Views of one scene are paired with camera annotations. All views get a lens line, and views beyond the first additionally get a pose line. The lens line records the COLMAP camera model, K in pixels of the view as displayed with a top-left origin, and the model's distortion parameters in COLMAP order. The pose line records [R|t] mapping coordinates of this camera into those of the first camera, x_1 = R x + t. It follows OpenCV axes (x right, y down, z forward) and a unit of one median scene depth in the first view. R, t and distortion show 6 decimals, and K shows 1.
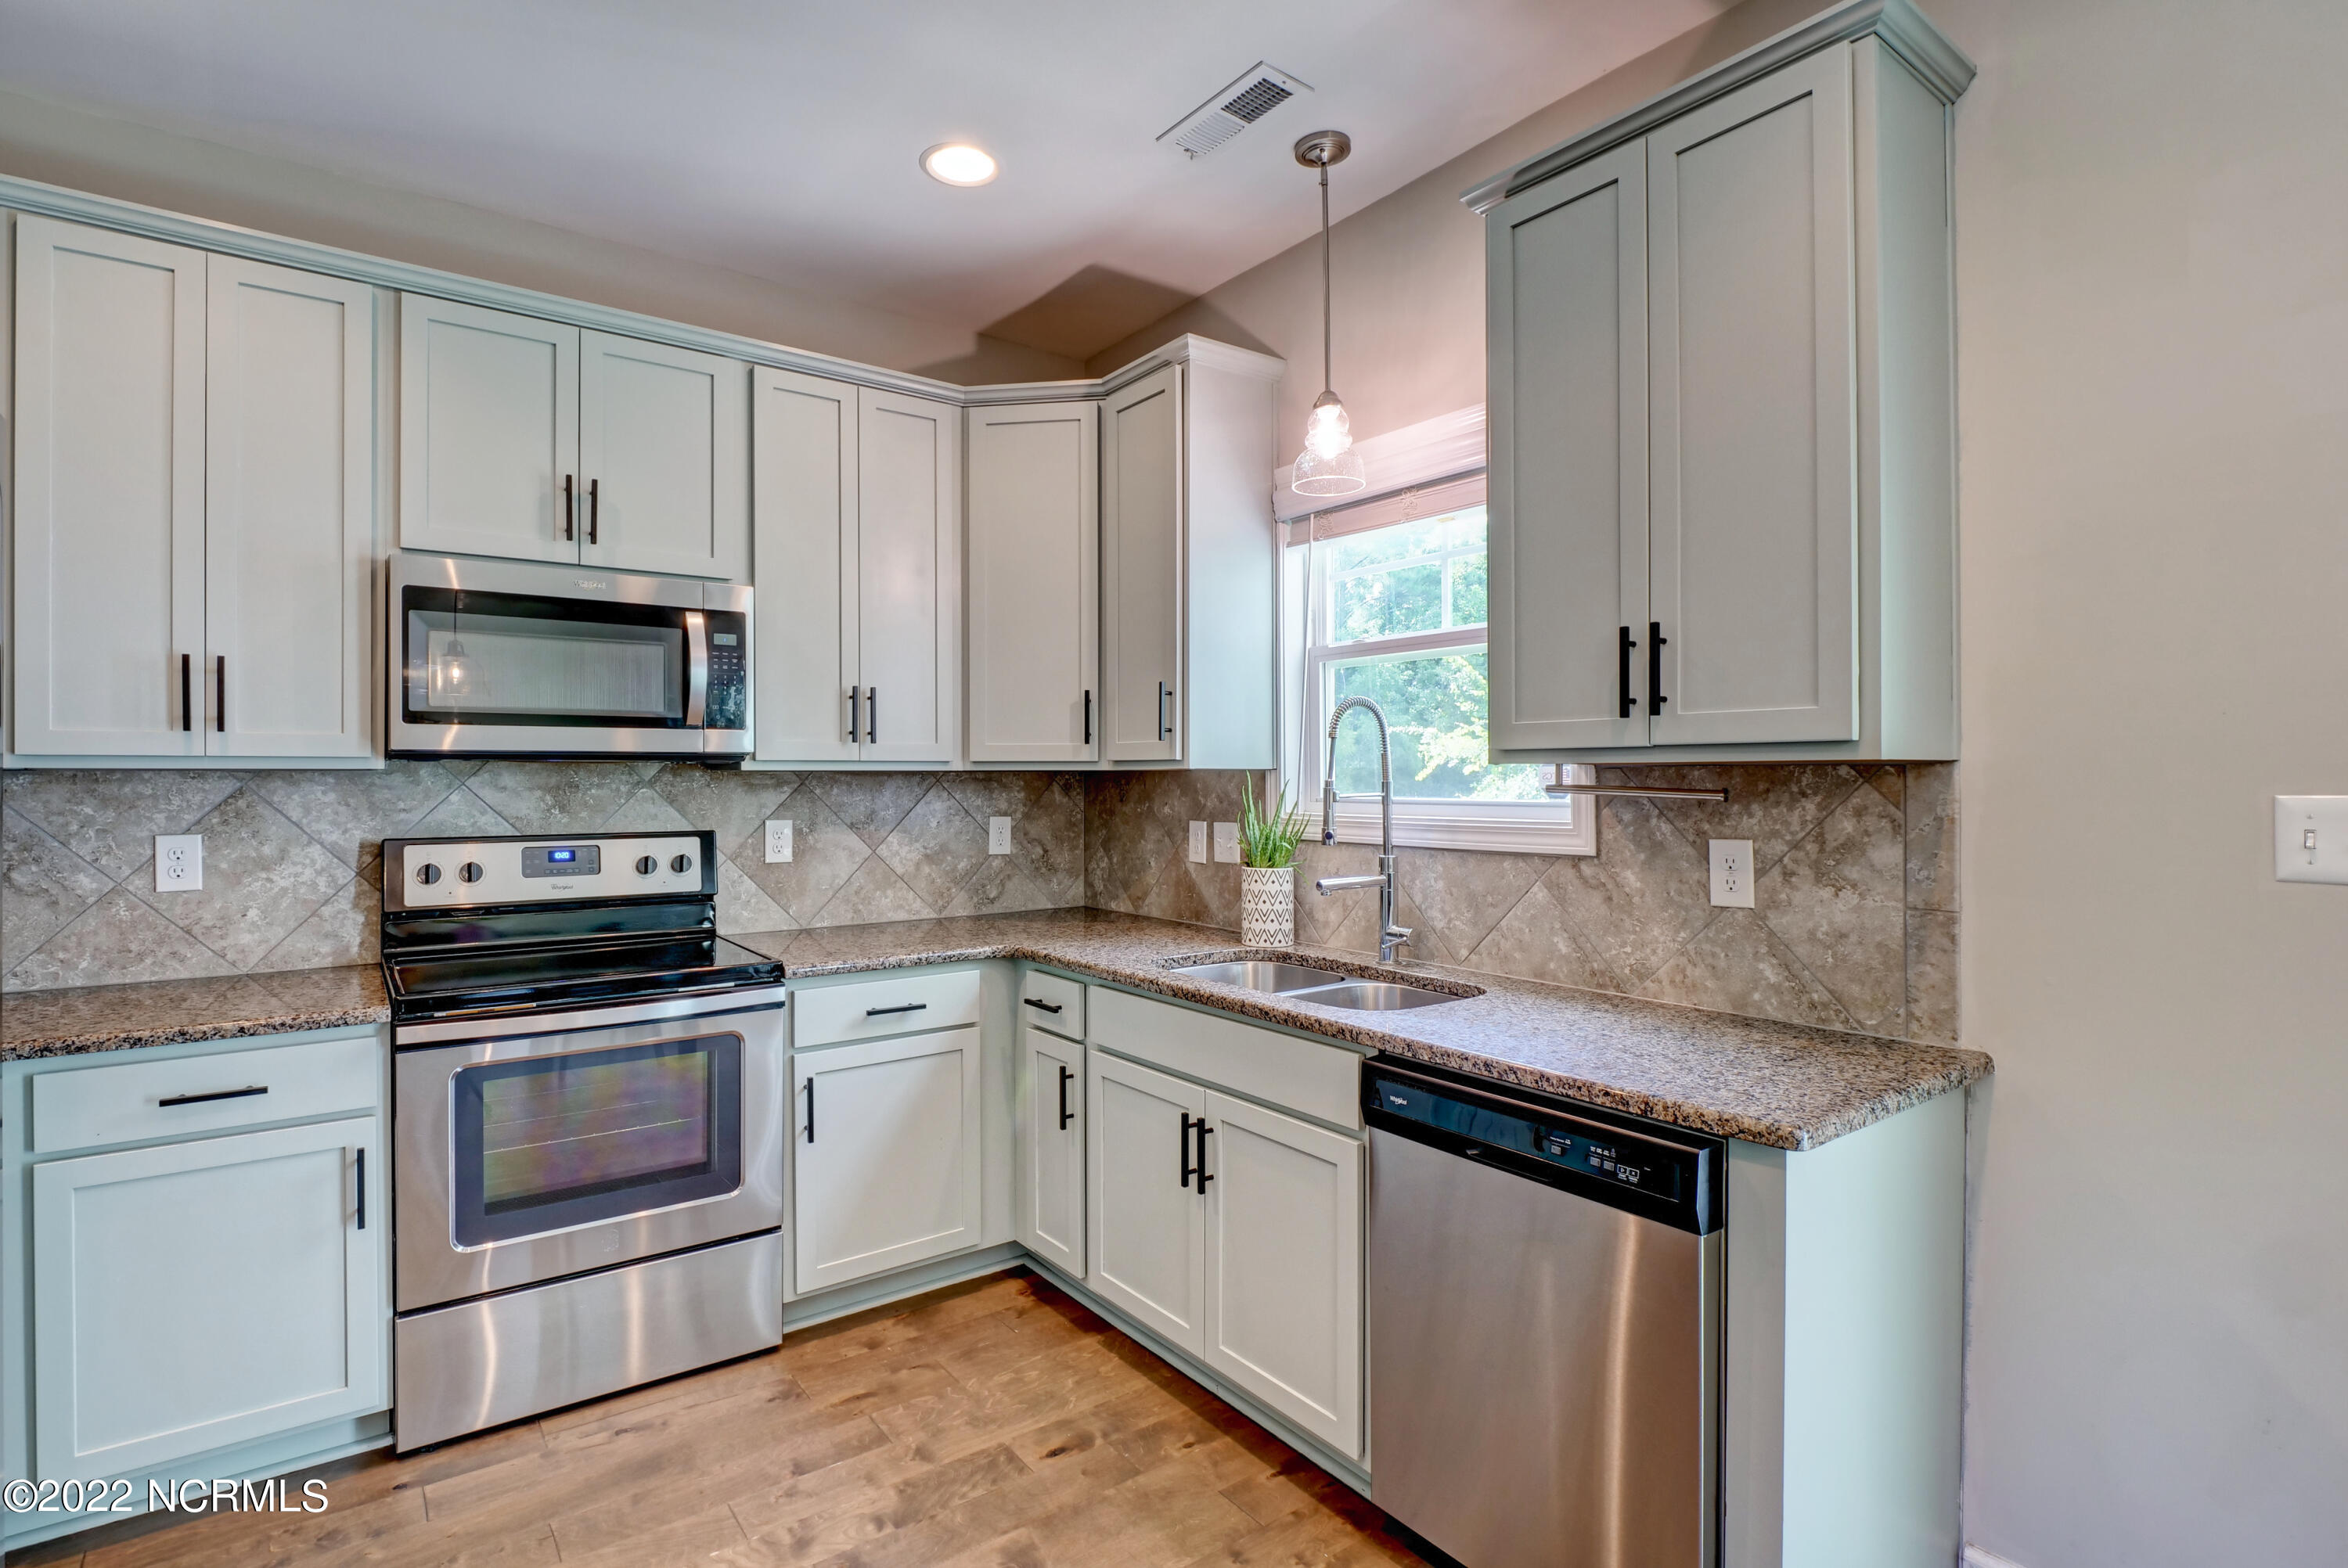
lens RADIAL K [[1098.9, 0, 1183.6], [0, 1098.9, 775.4], [0, 0, 1]] dist [-0.005239, -0.000480]
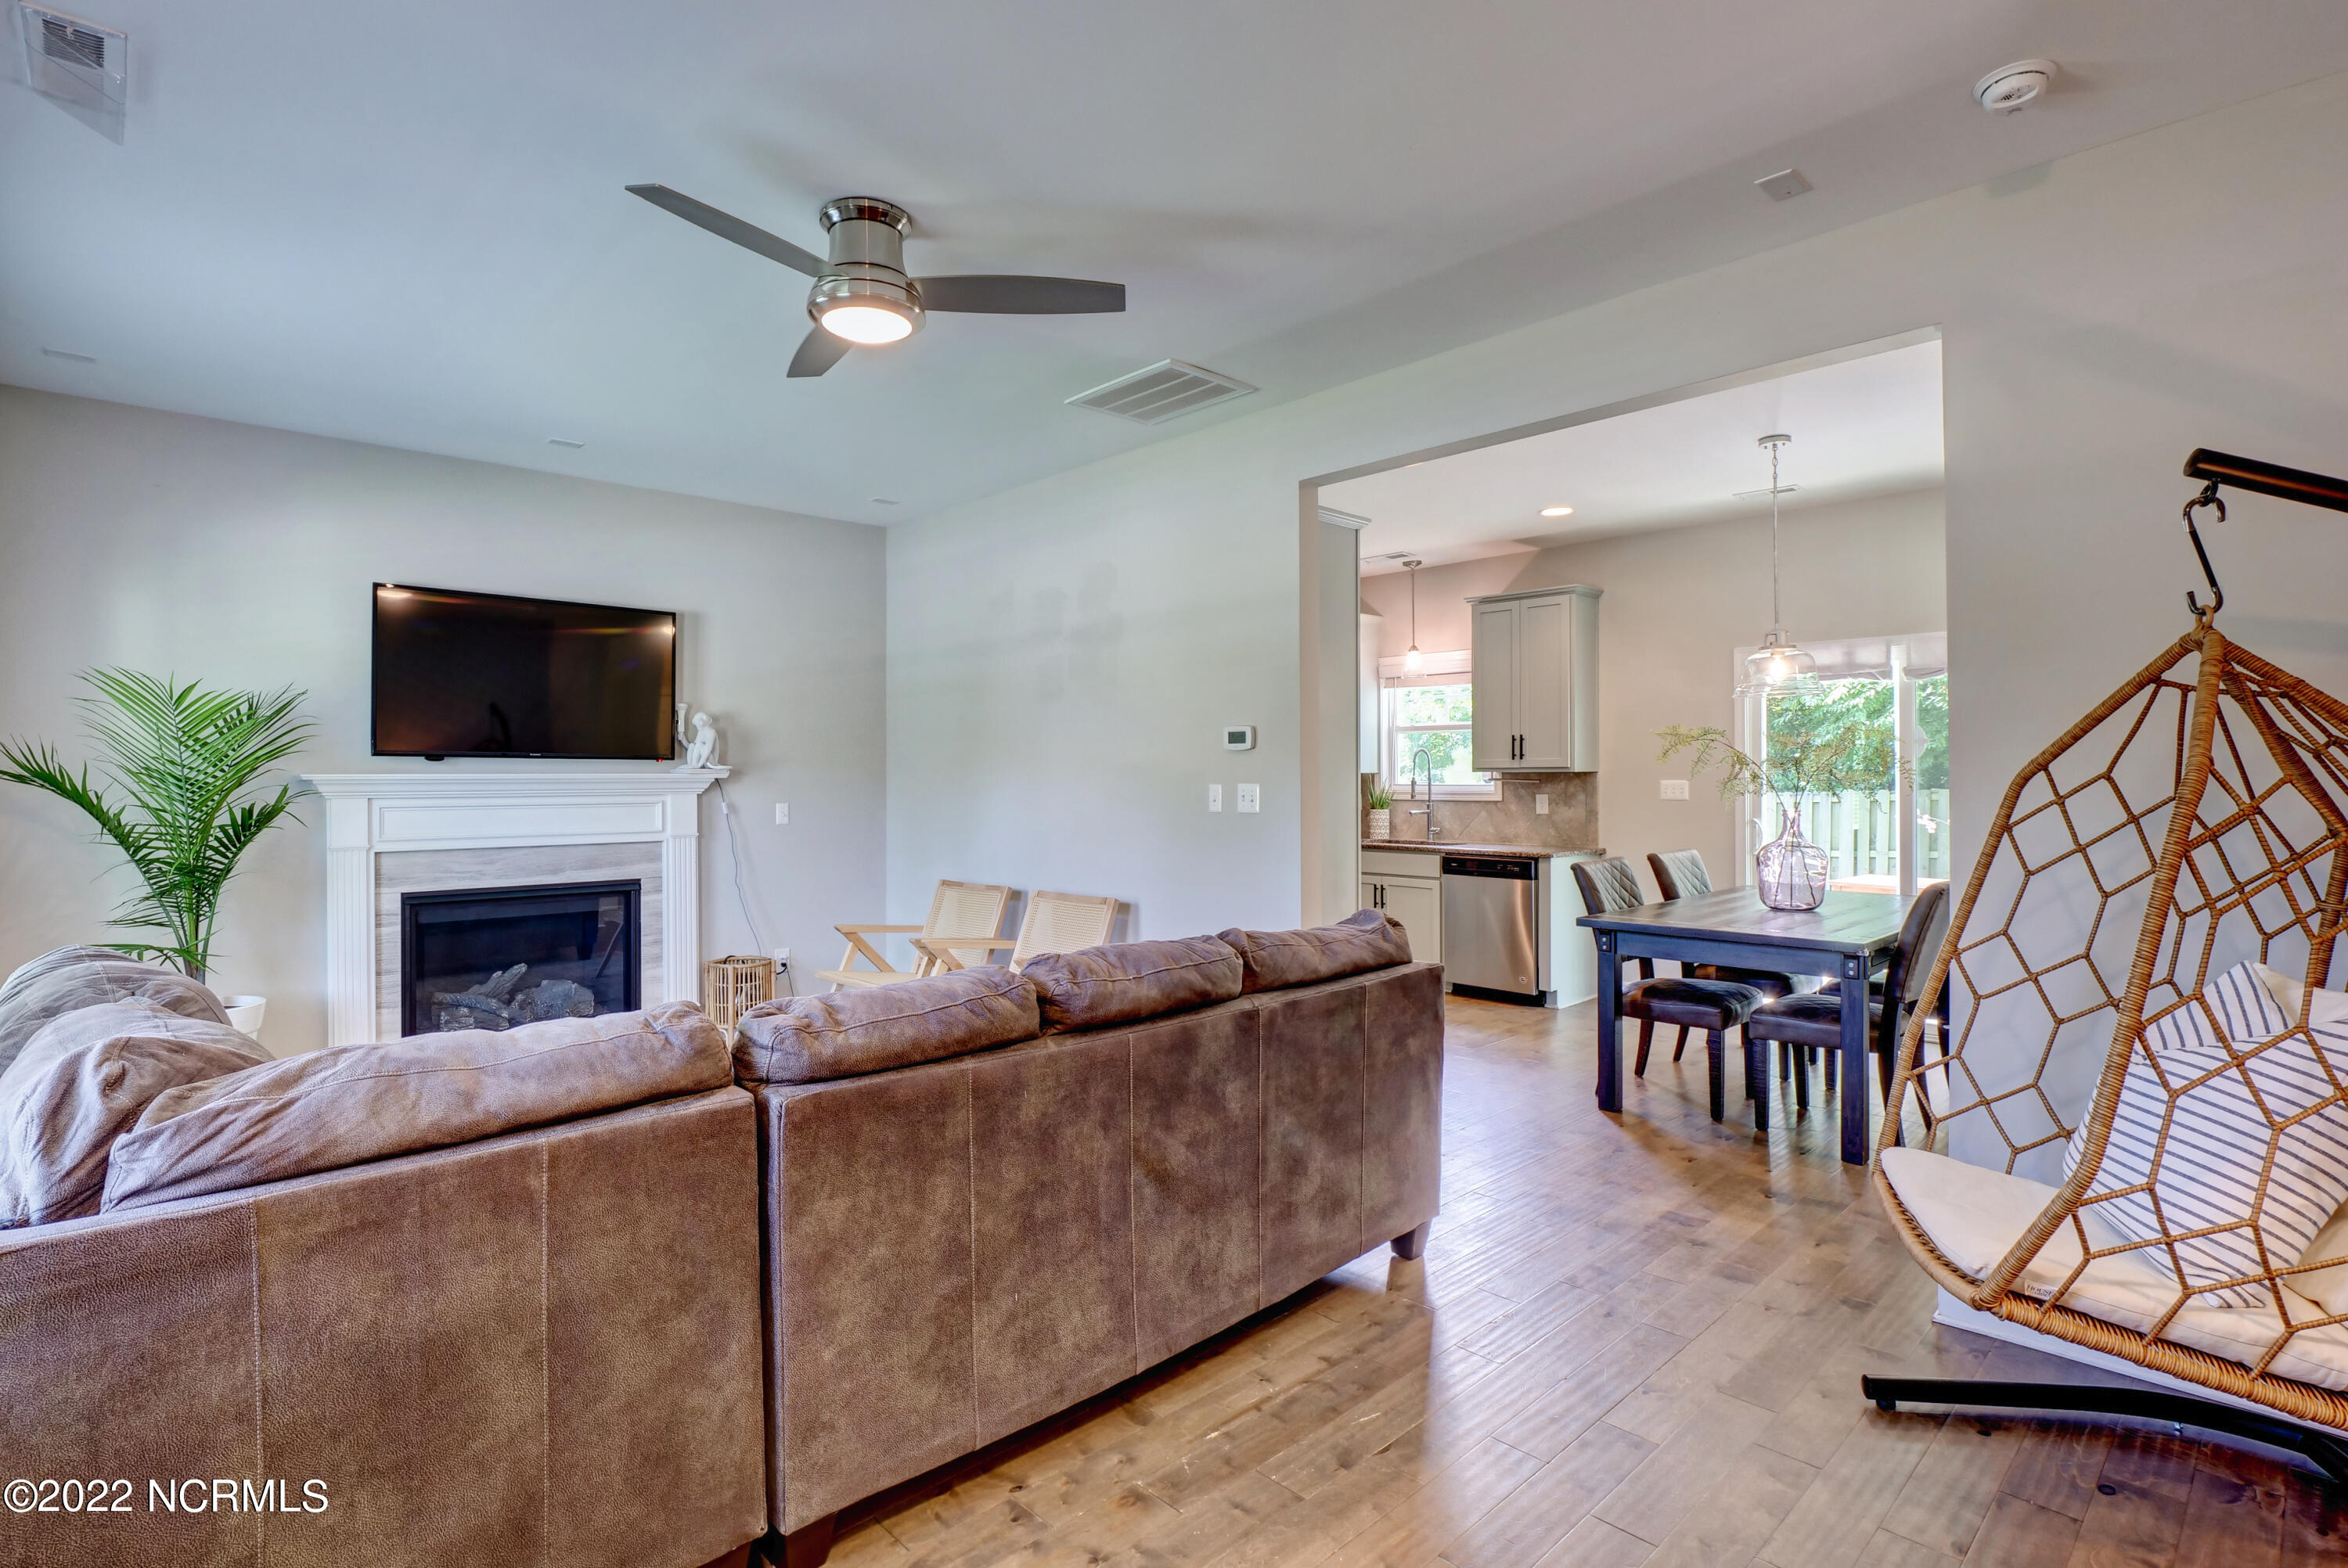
lens RADIAL K [[1098.9, 0, 1167.9], [0, 1098.9, 785.0], [0, 0, 1]] dist [-0.005239, -0.000480]
pose [[0.993485, -0.004958, 0.113859, -0.994141], [0.003499, 0.999909, 0.013004, -0.018484], [-0.113913, -0.012521, 0.993412, -2.148317]]
